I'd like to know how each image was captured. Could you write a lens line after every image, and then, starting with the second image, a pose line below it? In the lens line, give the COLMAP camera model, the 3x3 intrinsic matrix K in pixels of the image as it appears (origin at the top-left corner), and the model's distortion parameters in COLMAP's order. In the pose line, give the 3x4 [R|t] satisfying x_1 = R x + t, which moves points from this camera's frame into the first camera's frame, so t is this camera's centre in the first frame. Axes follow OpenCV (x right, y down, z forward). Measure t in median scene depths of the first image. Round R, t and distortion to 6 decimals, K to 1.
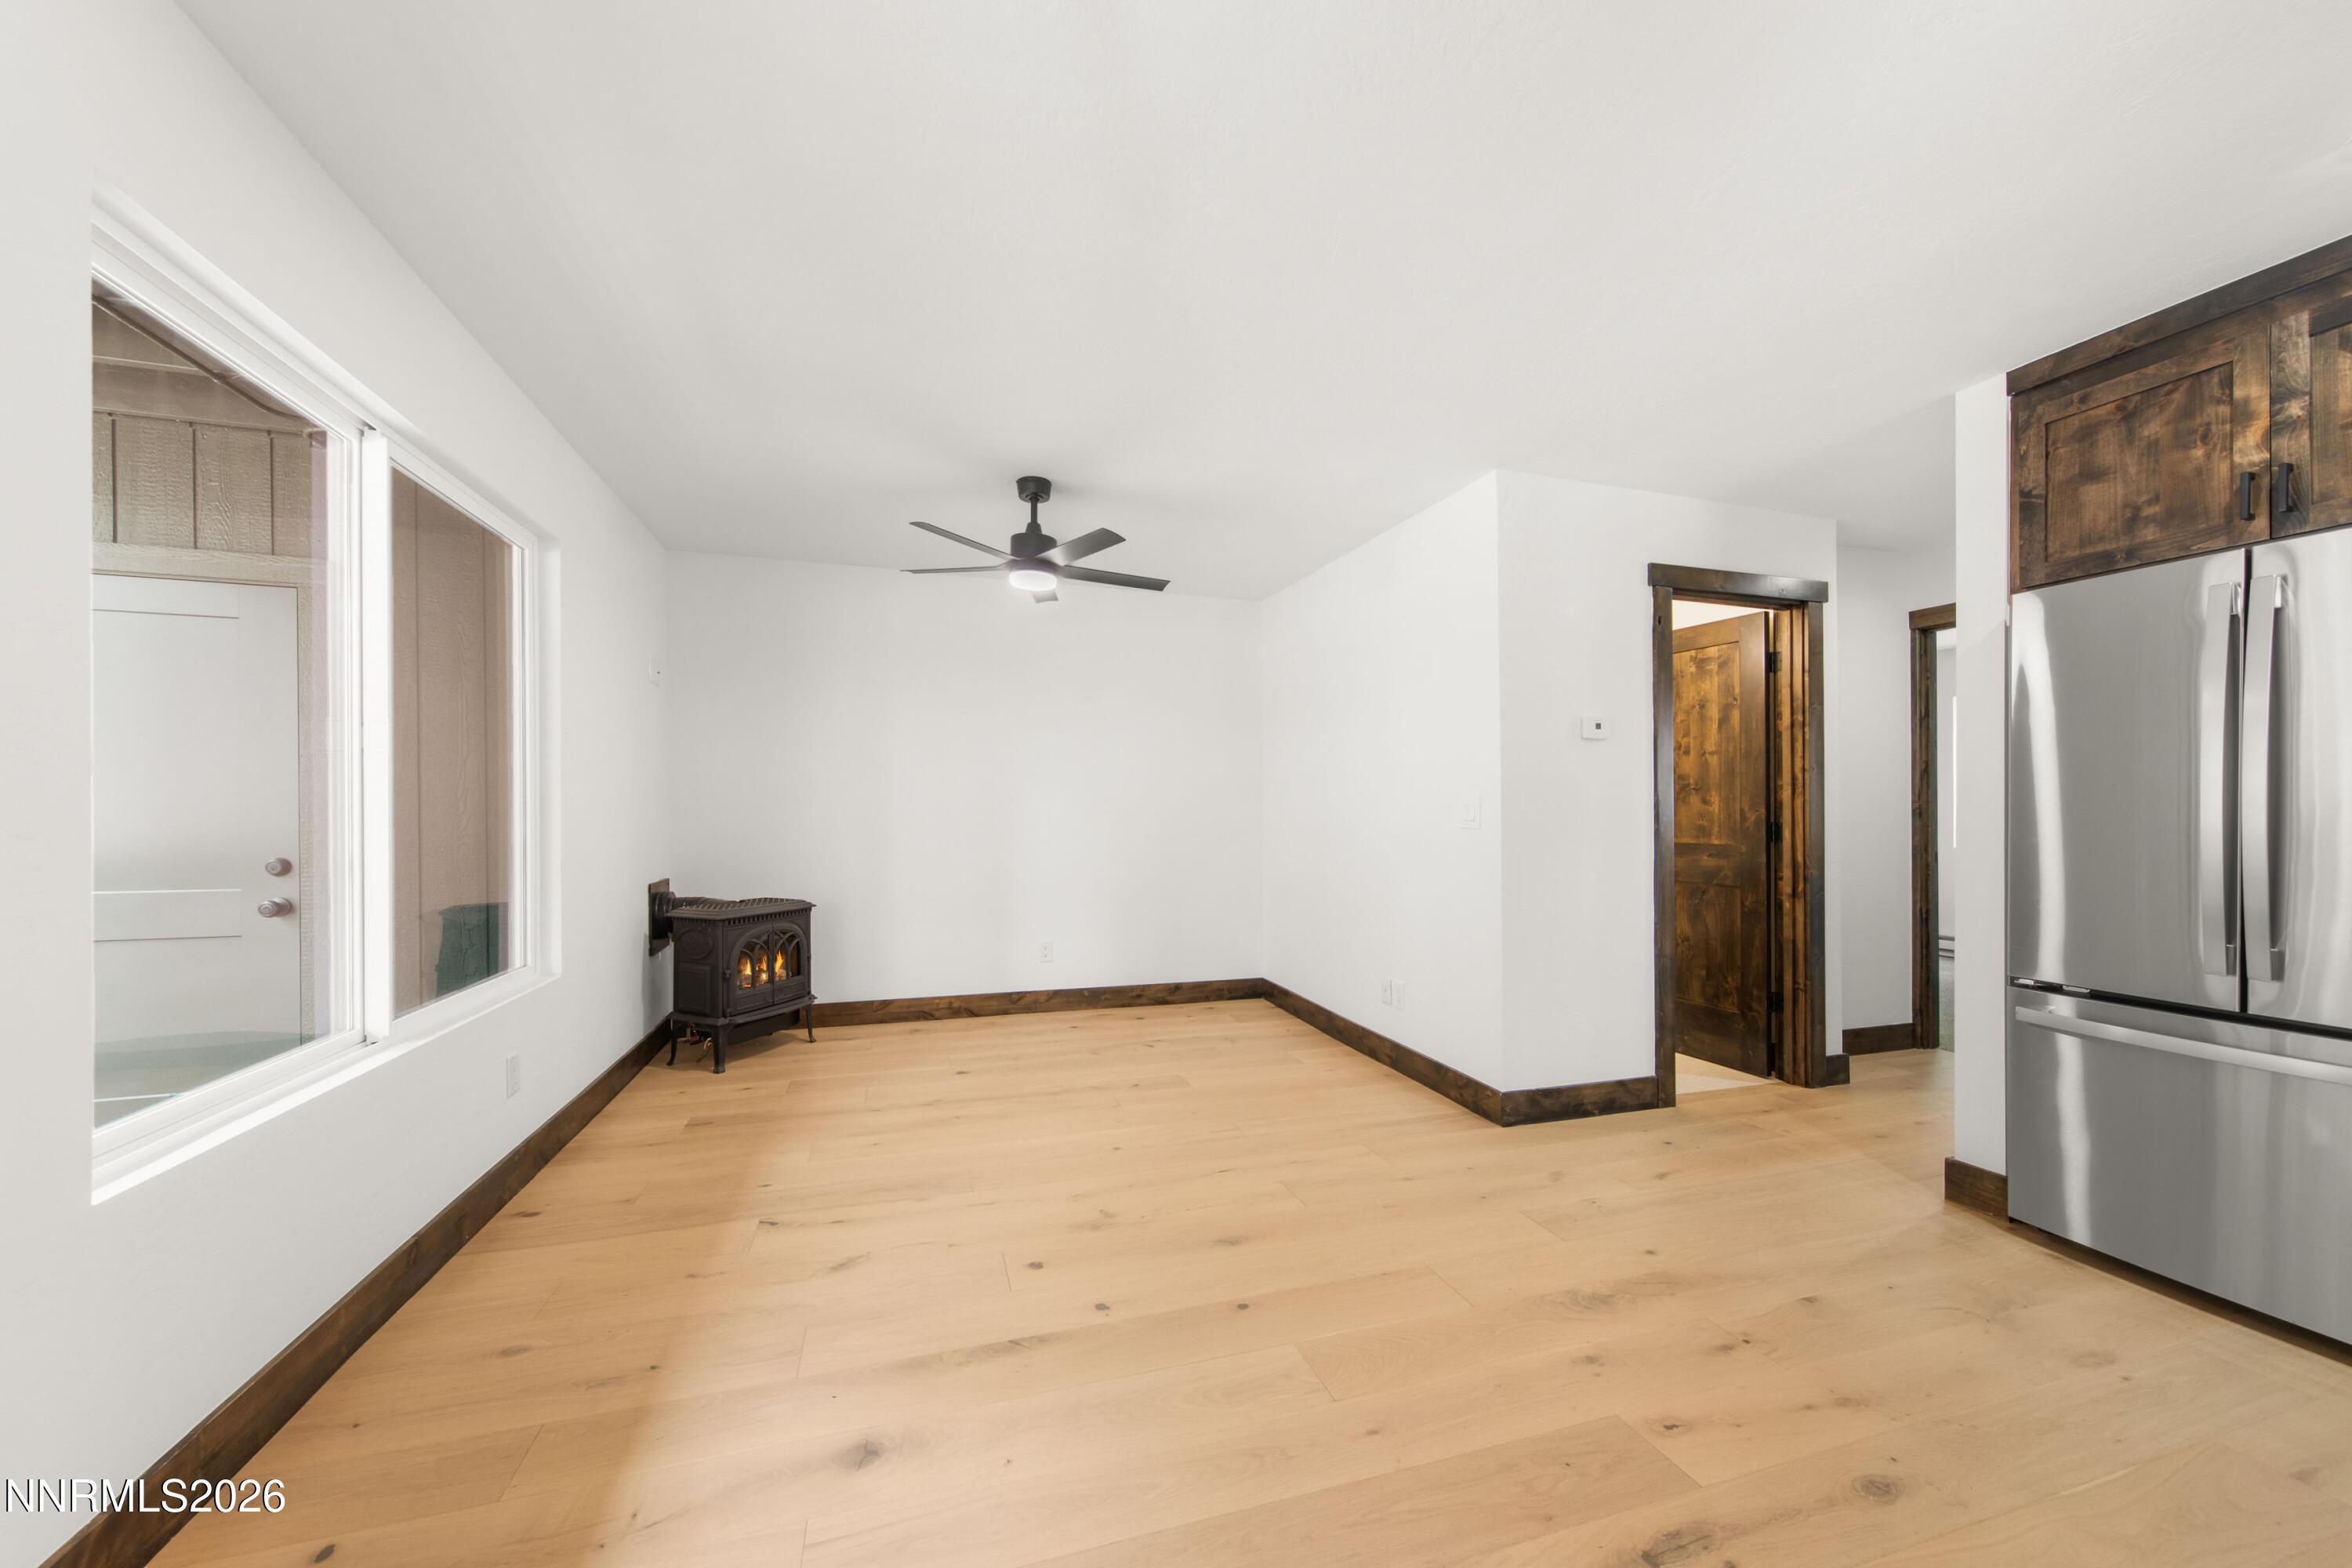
lens RADIAL K [[856.0, 0, 1174.3], [0, 856.0, 808.7], [0, 0, 1]] dist [-0.000436, -0.000042]
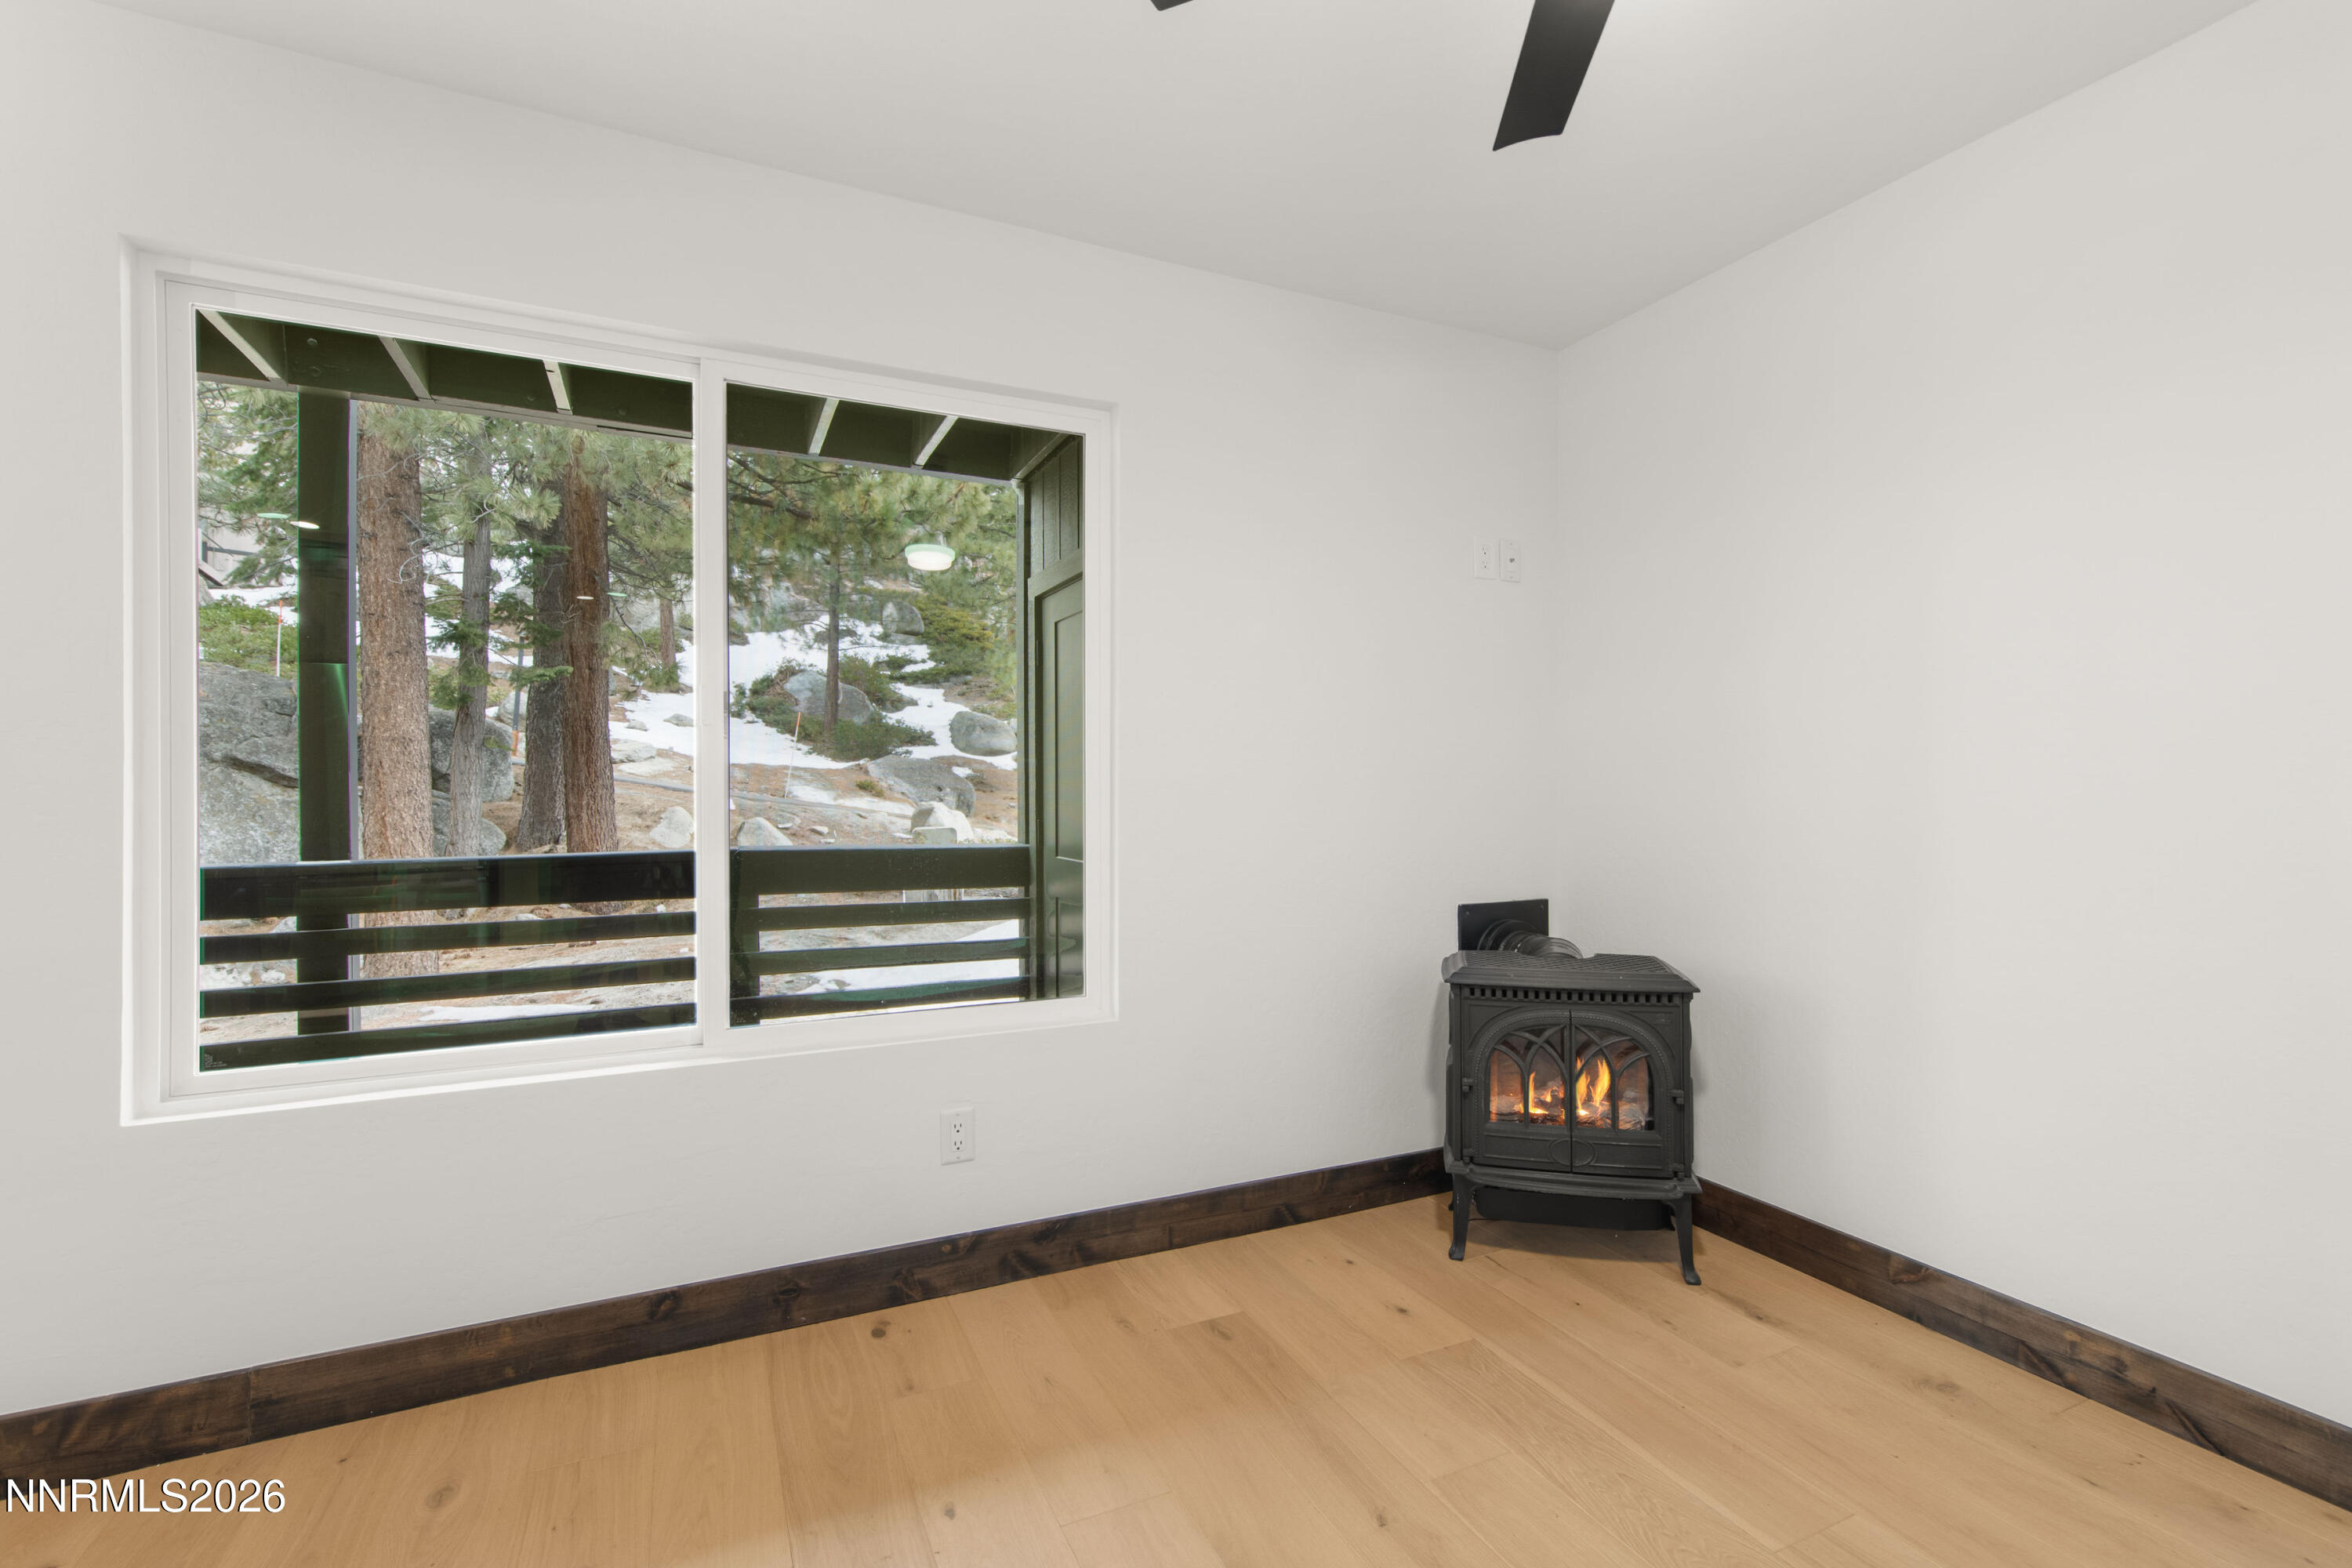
lens RADIAL K [[1050.5, 0, 1176.4], [0, 1050.5, 790.5], [0, 0, 1]] dist [-0.000252, 0.000362]
pose [[0.127058, 0.000620, -0.991895, 0.117241], [0.009718, 0.999951, 0.001870, 0.004842], [0.991848, -0.009877, 0.127046, 0.755735]]
